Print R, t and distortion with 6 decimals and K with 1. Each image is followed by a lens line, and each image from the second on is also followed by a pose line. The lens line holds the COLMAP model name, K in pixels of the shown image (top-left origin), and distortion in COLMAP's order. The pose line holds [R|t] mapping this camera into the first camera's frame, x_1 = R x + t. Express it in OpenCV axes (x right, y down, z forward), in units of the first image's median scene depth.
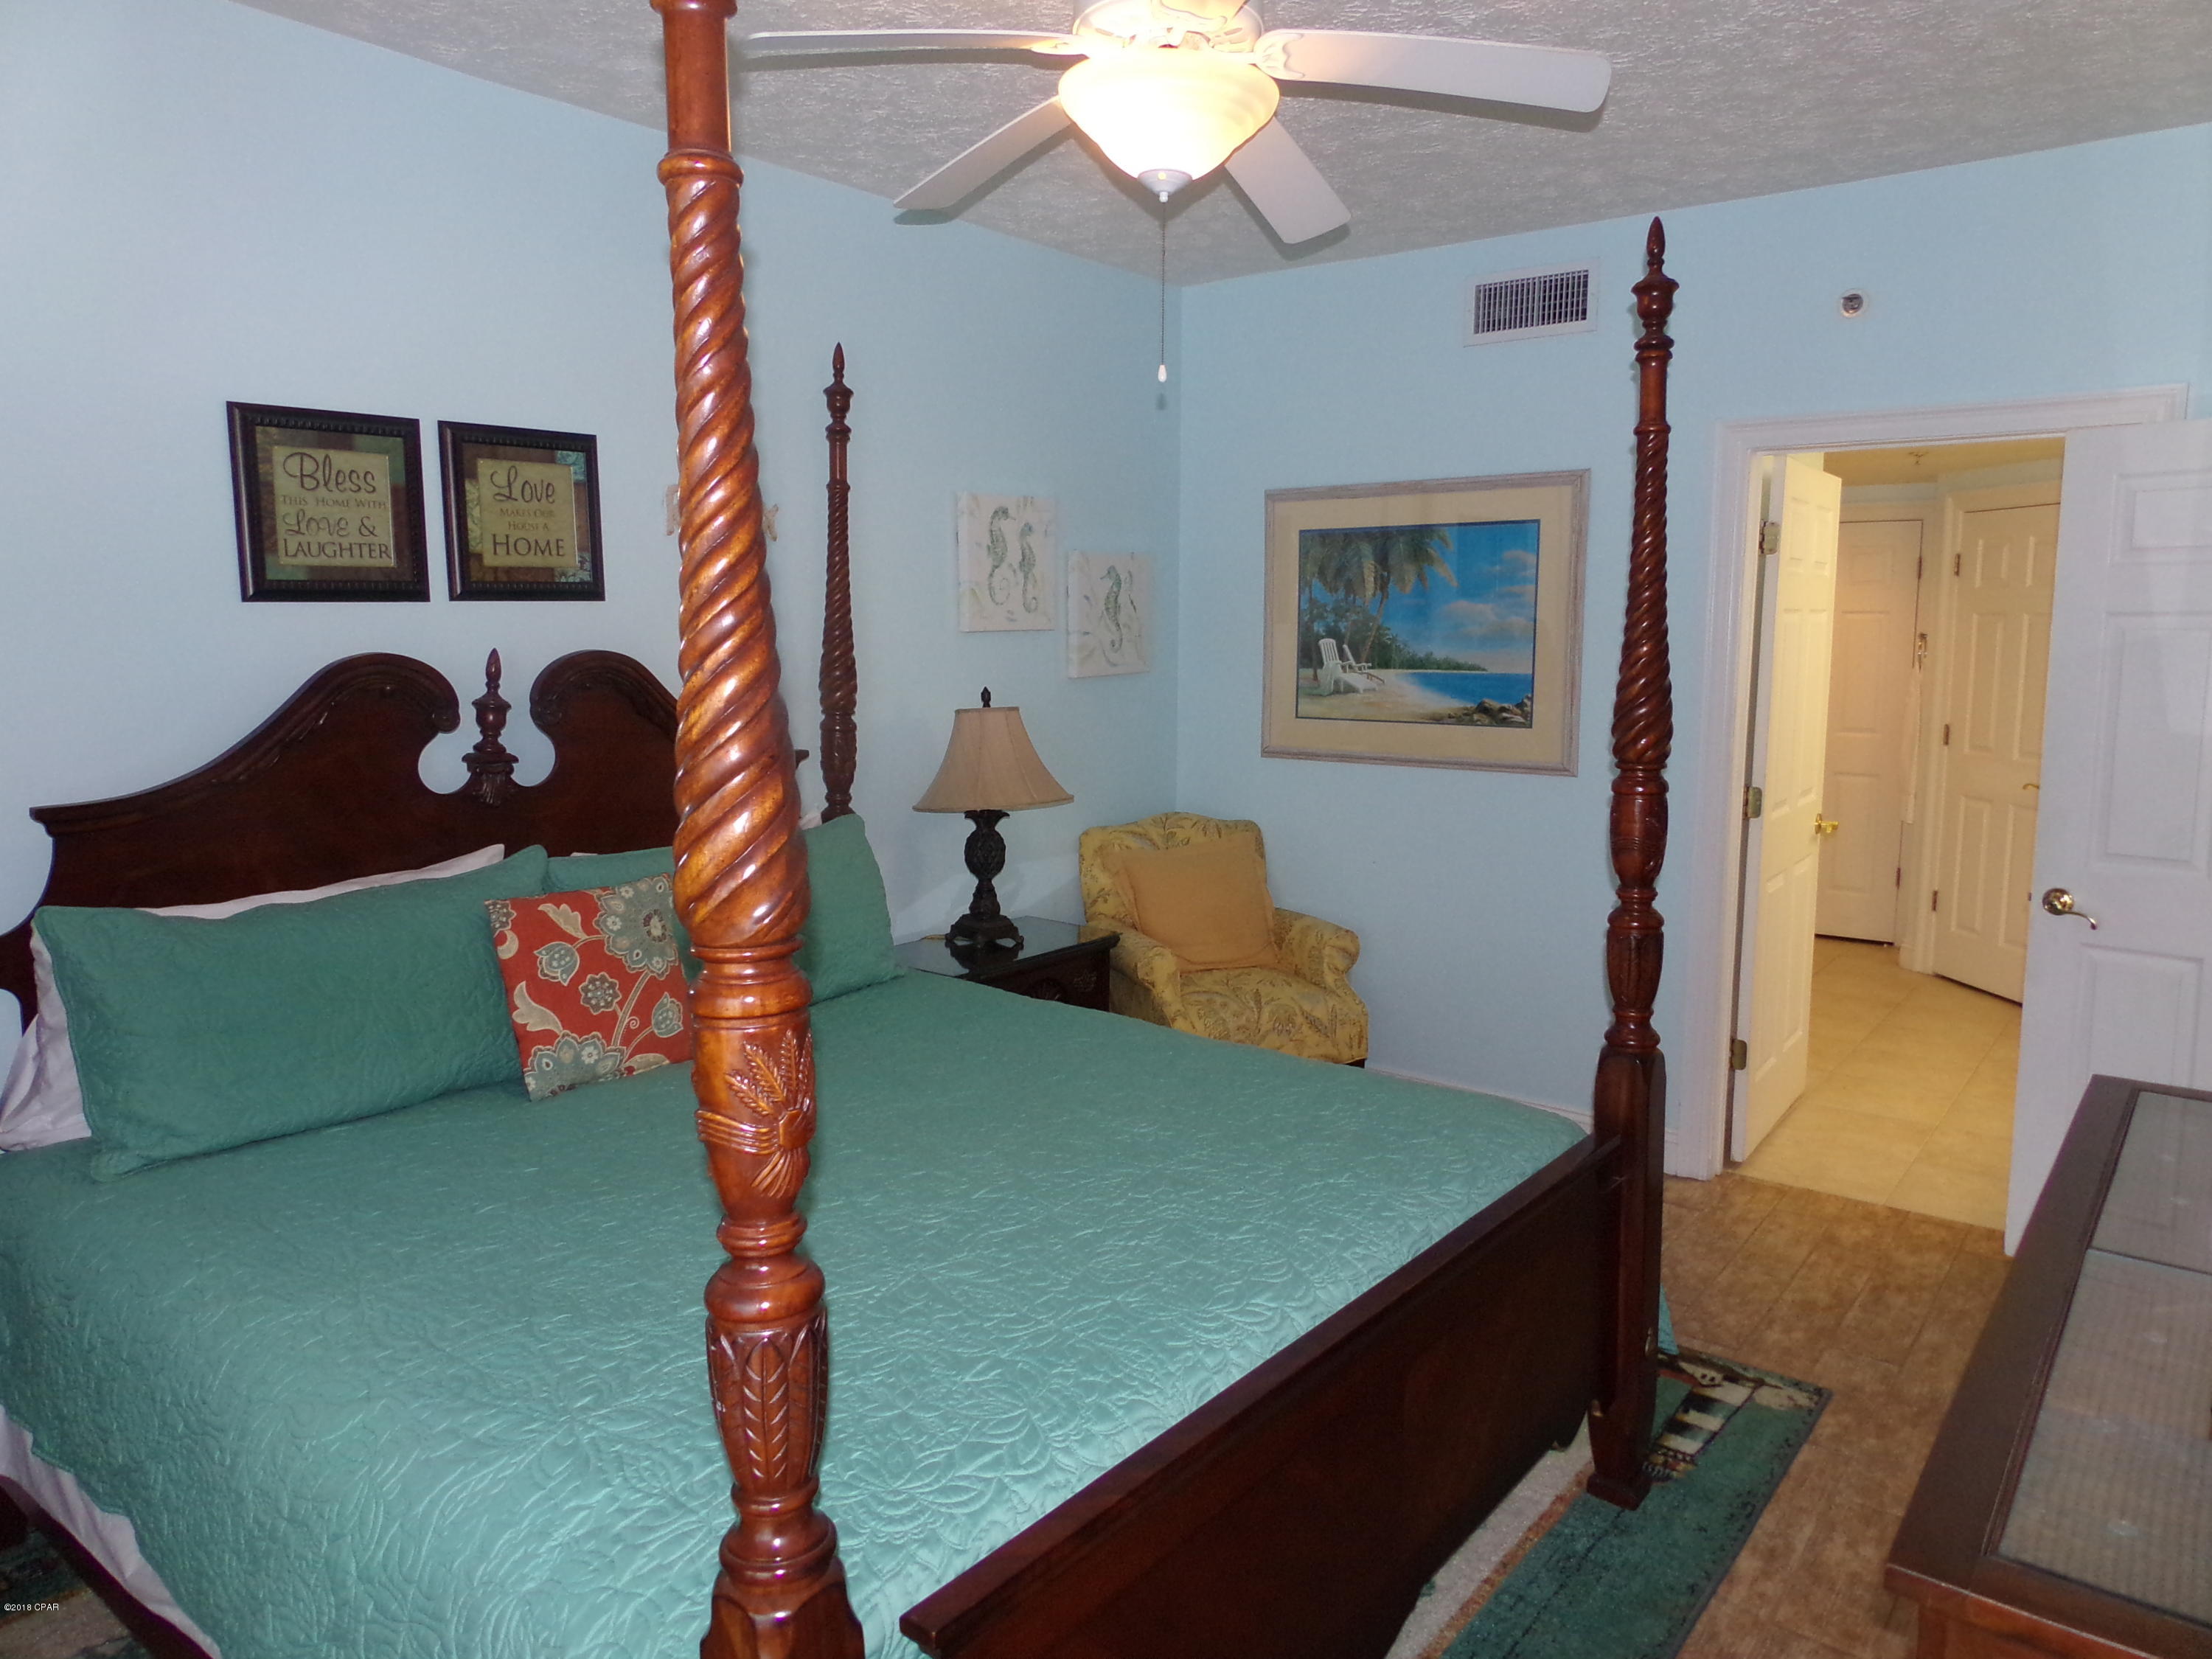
lens RADIAL K [[1518.8, 0, 1104.8], [0, 1518.8, 833.0], [0, 0, 1]] dist [0.037540, -0.042950]
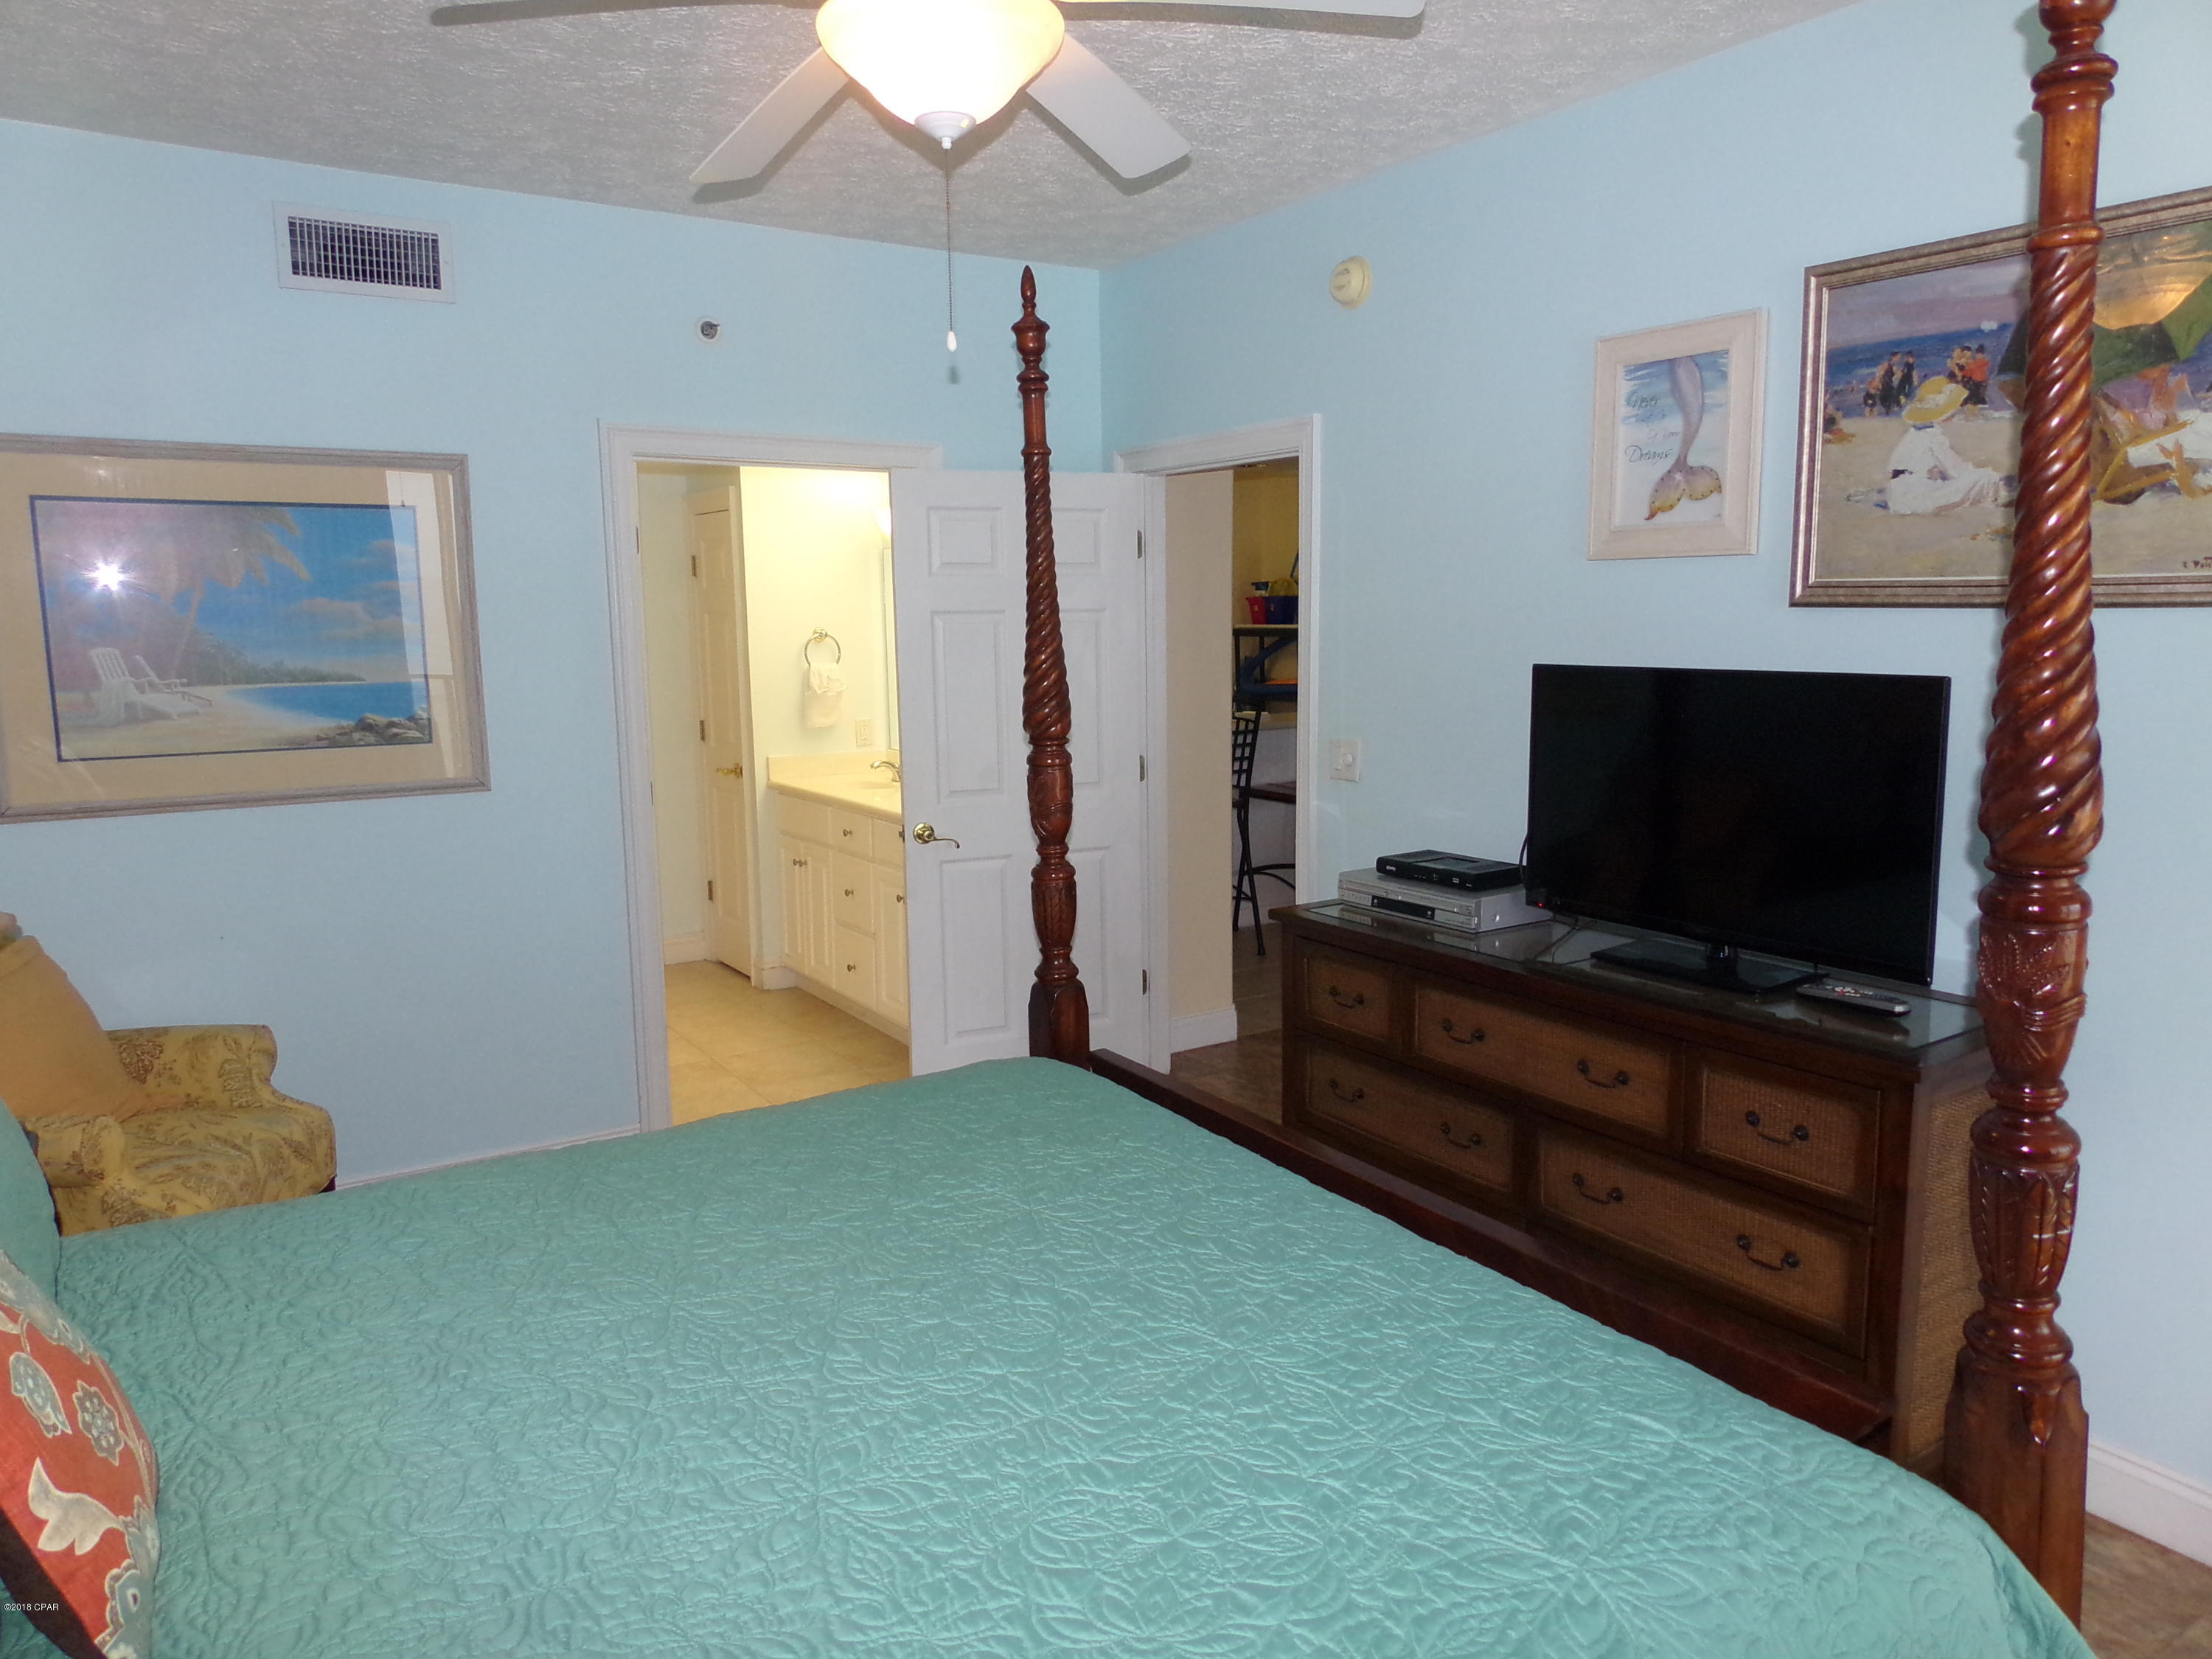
lens RADIAL K [[1518.8, 0, 1104.8], [0, 1518.8, 833.0], [0, 0, 1]] dist [0.037540, -0.042950]
pose [[0.317867, -0.142101, 0.937426, -0.746352], [0.141317, 0.984762, 0.101358, -0.090199], [-0.937545, 0.100255, 0.333105, 0.602442]]
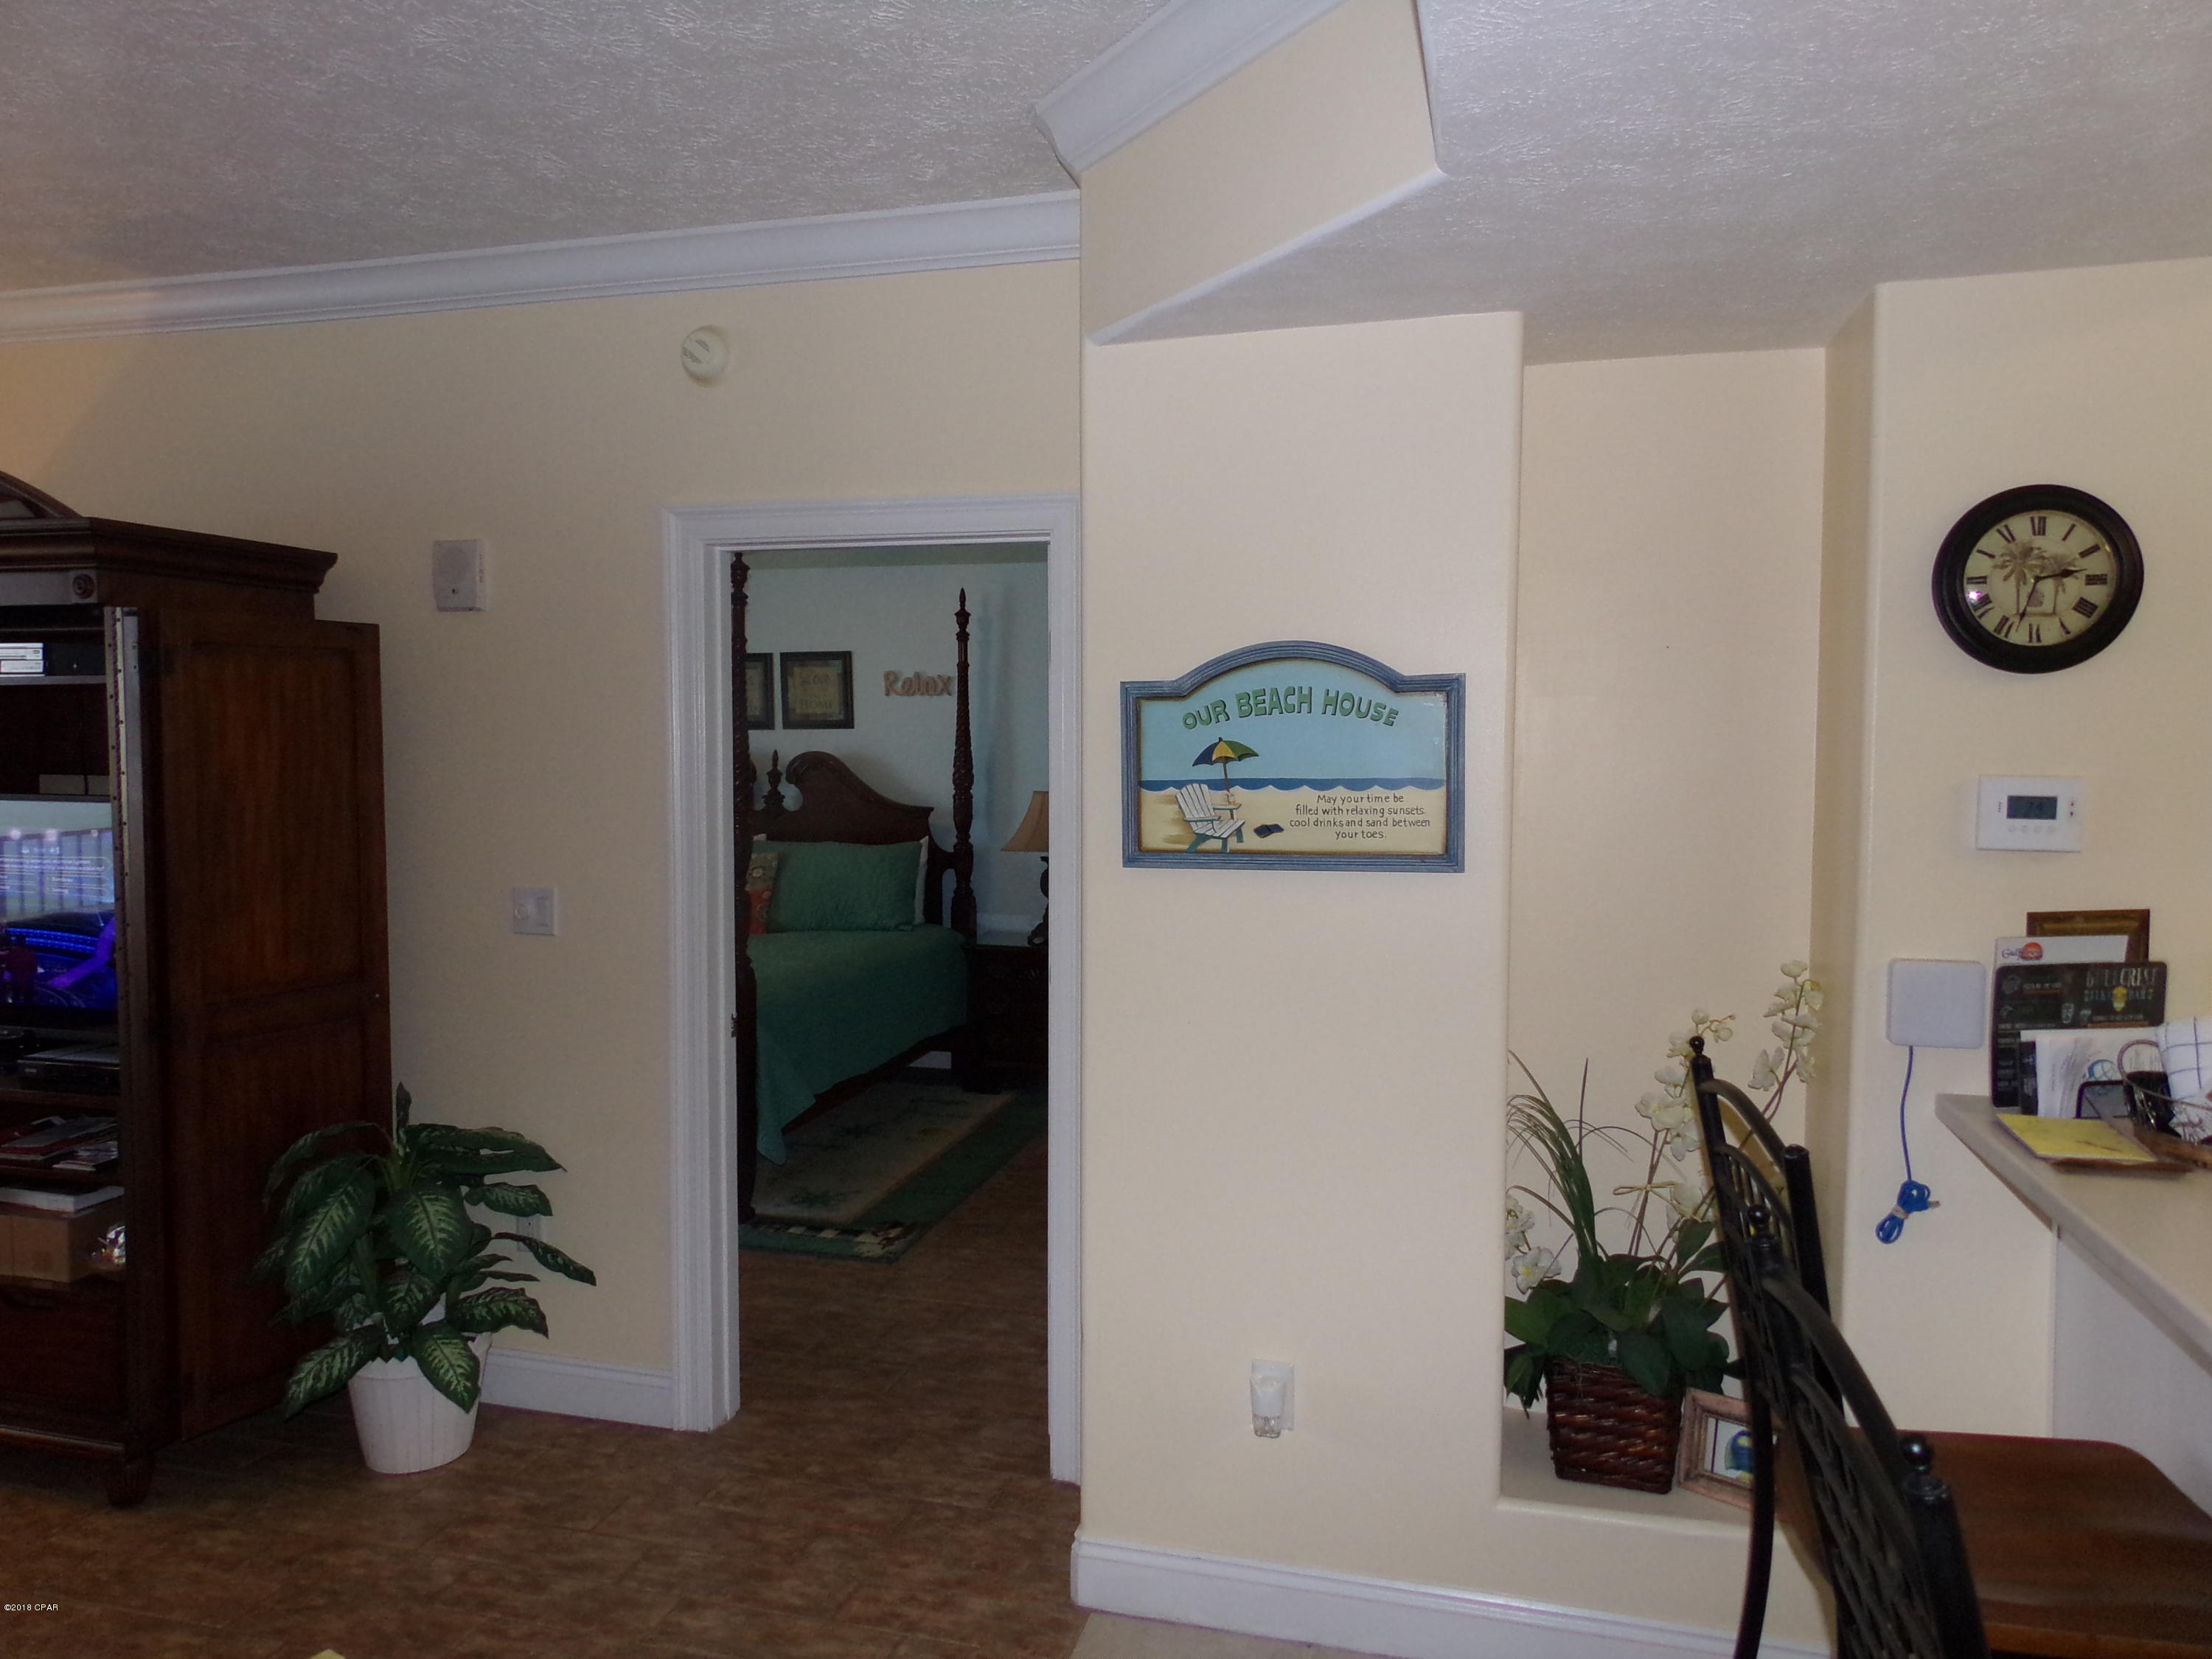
lens RADIAL K [[1445.6, 0, 1051.0], [0, 1445.6, 819.3], [0, 0, 1]] dist [0.033371, -0.059424]
pose [[0.383019, 0.055144, -0.922093, 1.198564], [-0.132612, 0.991159, 0.004190, -0.054512], [0.914172, 0.120675, 0.386946, 0.369591]]
